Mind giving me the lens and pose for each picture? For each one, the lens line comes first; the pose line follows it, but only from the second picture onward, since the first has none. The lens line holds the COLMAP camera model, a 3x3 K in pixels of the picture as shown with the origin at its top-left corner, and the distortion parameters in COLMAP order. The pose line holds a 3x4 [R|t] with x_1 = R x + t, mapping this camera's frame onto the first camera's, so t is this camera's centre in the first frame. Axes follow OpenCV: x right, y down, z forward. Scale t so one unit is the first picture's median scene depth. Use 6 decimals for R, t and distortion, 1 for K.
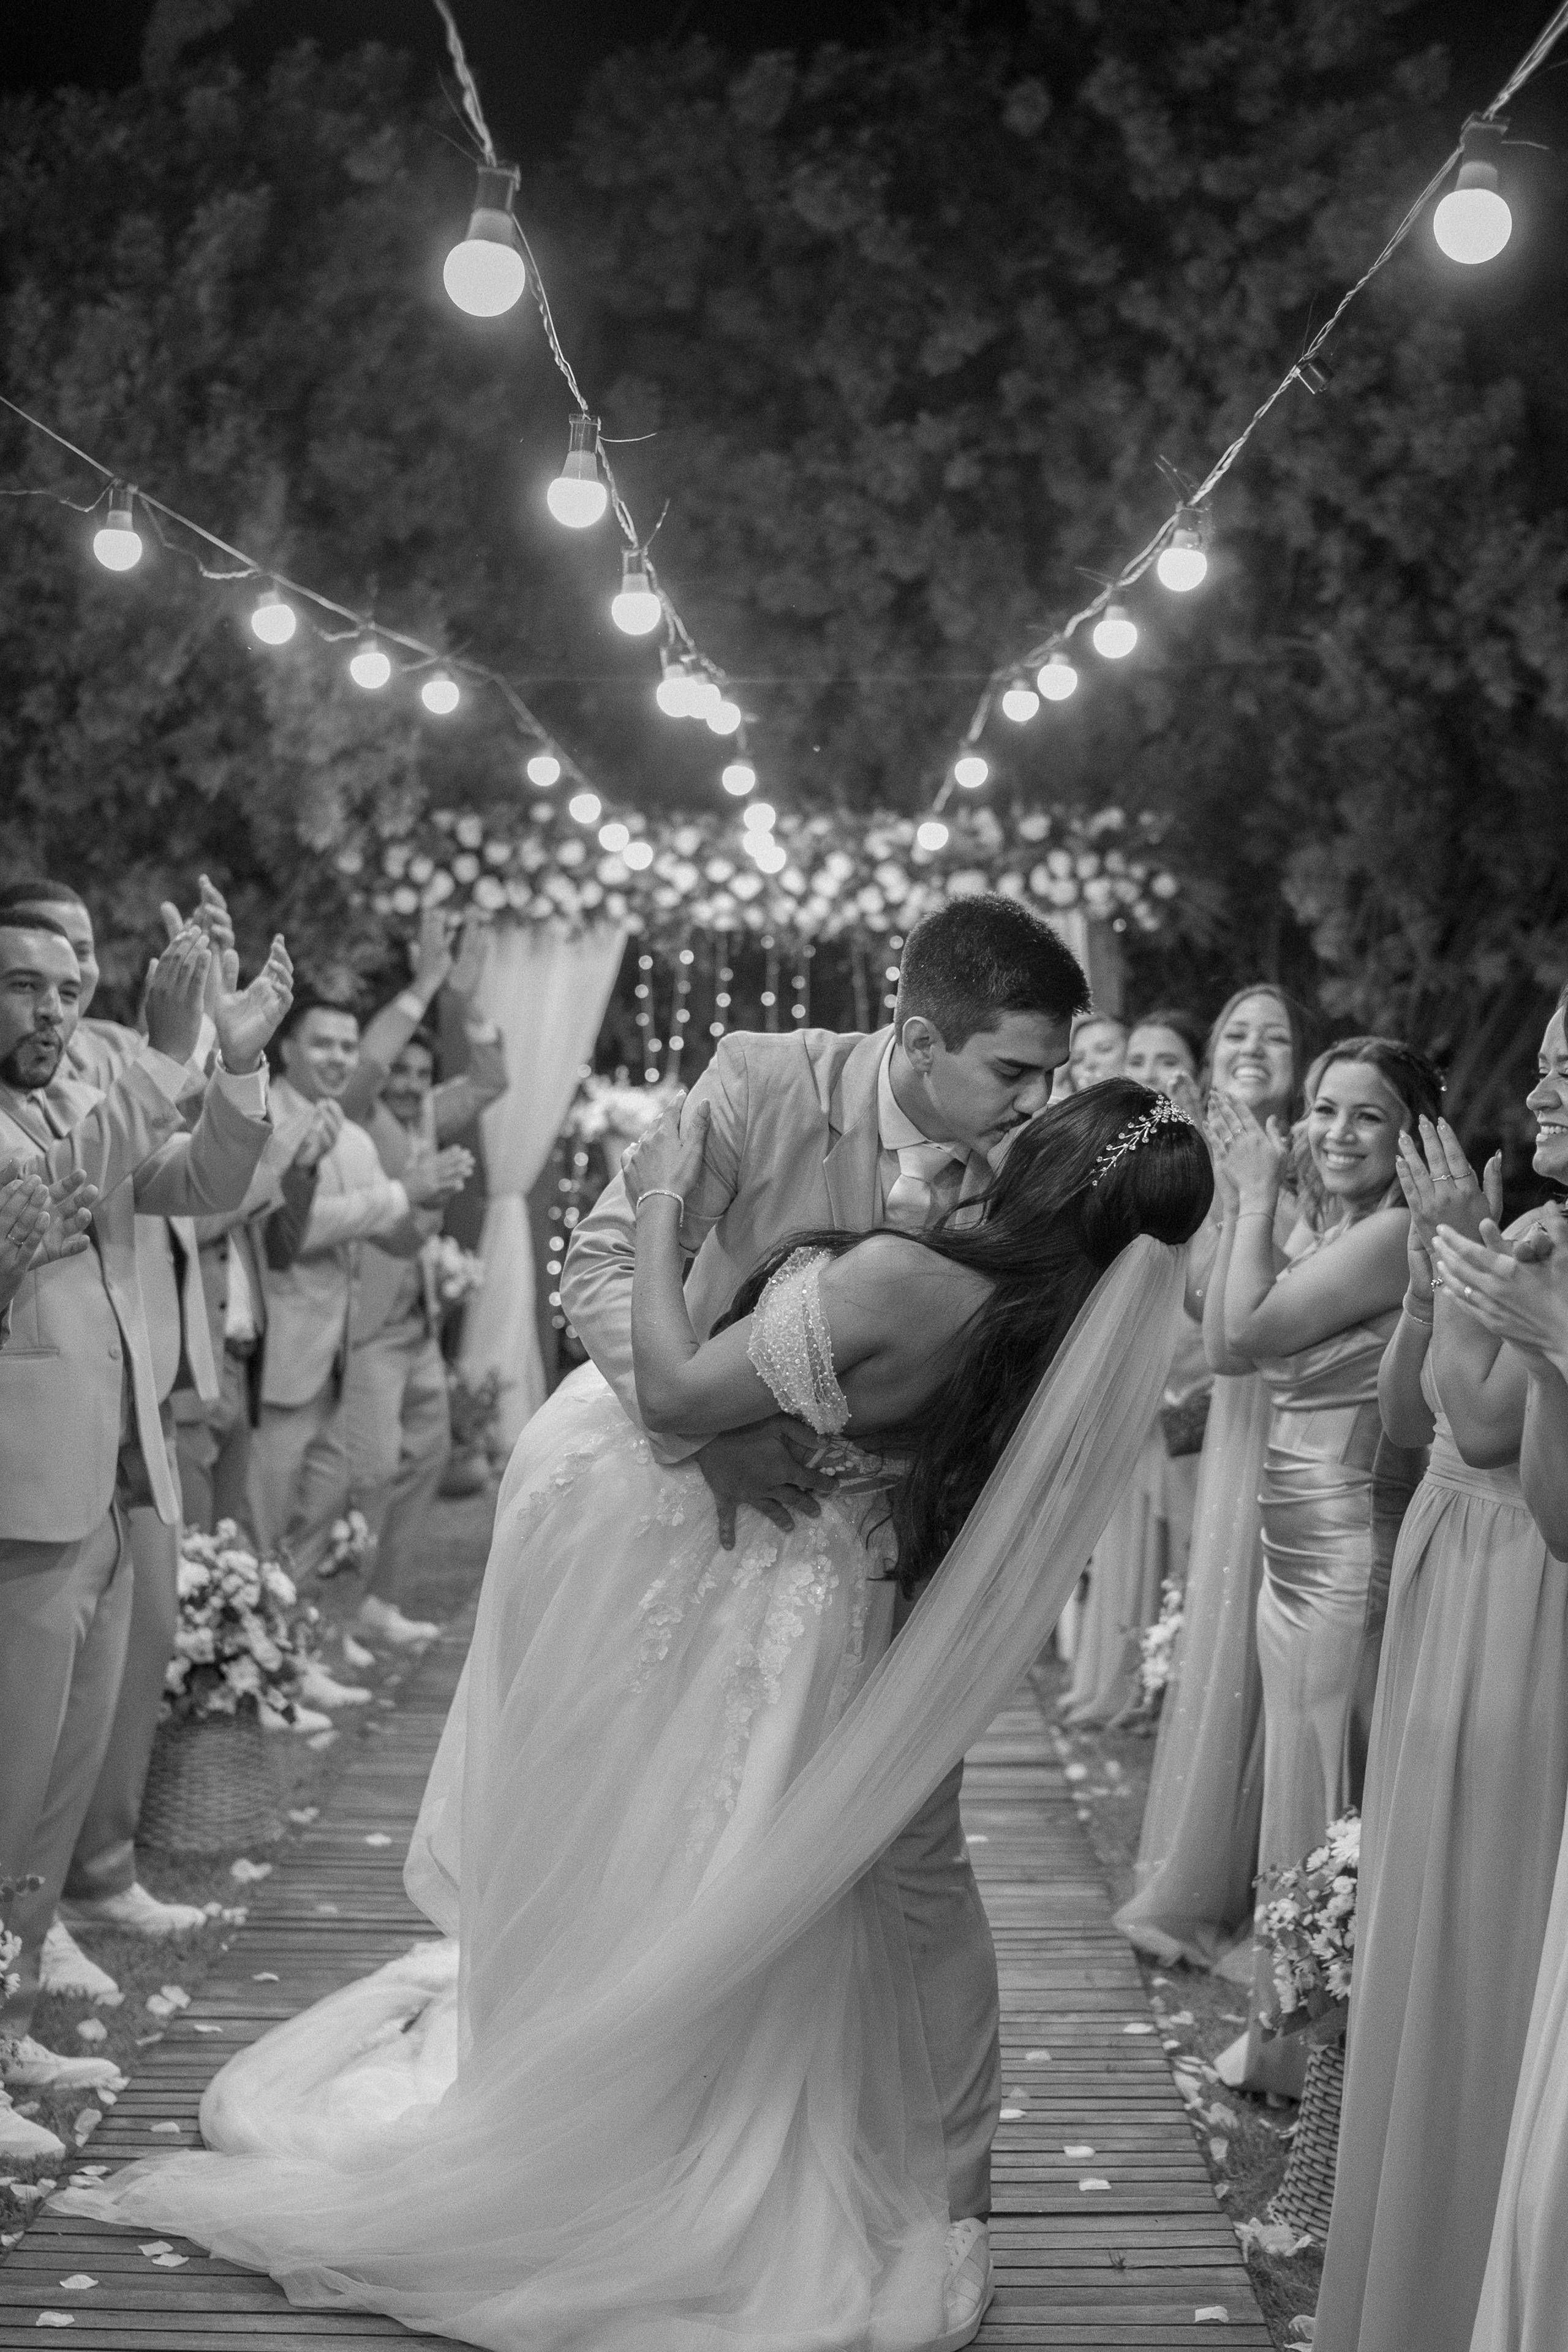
lens RADIAL K [[3652.0, 0, 775.0], [0, 3652.0, 1234.4], [0, 0, 1]] dist [-0.013017, 0.000000]
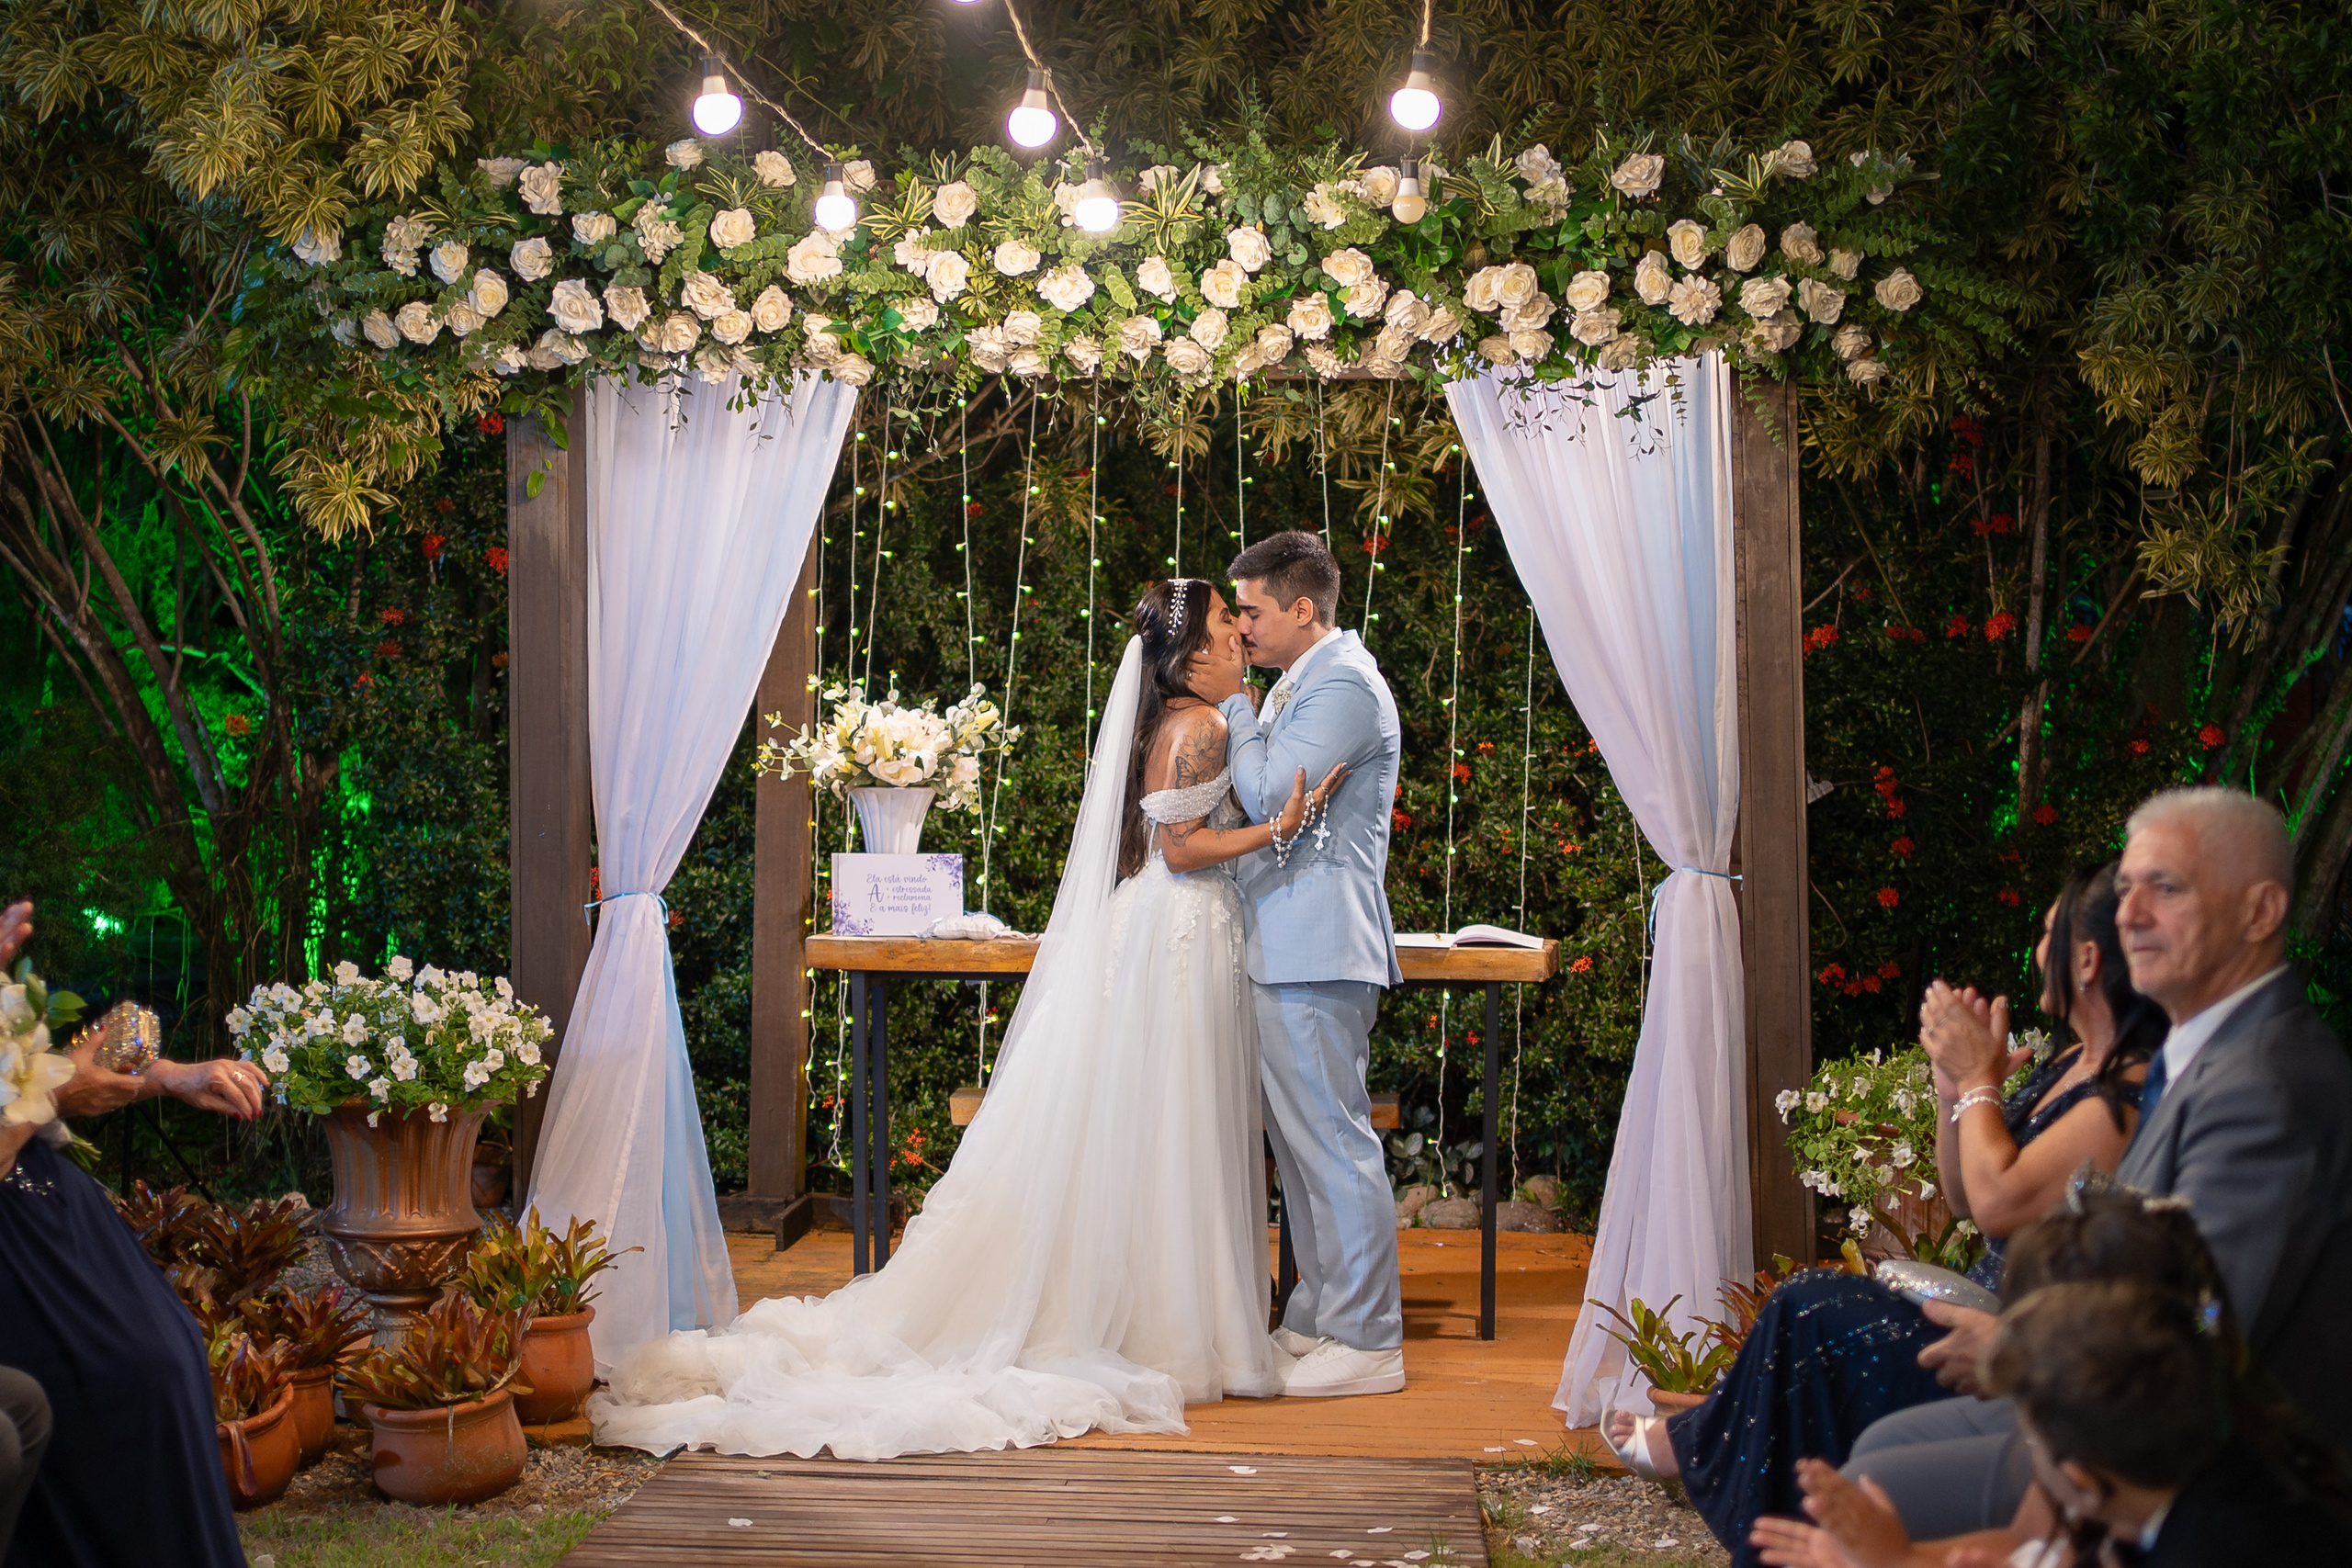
lens RADIAL K [[3651.6, 0, 1137.9], [0, 3651.6, 763.3], [0, 0, 1]] dist [-0.013017, 0.000000]
pose [[0.998307, 0.012125, -0.056881, 0.031579], [-0.014606, 0.998951, -0.043406, -0.007423], [0.056295, 0.044163, 0.997437, 0.492465]]
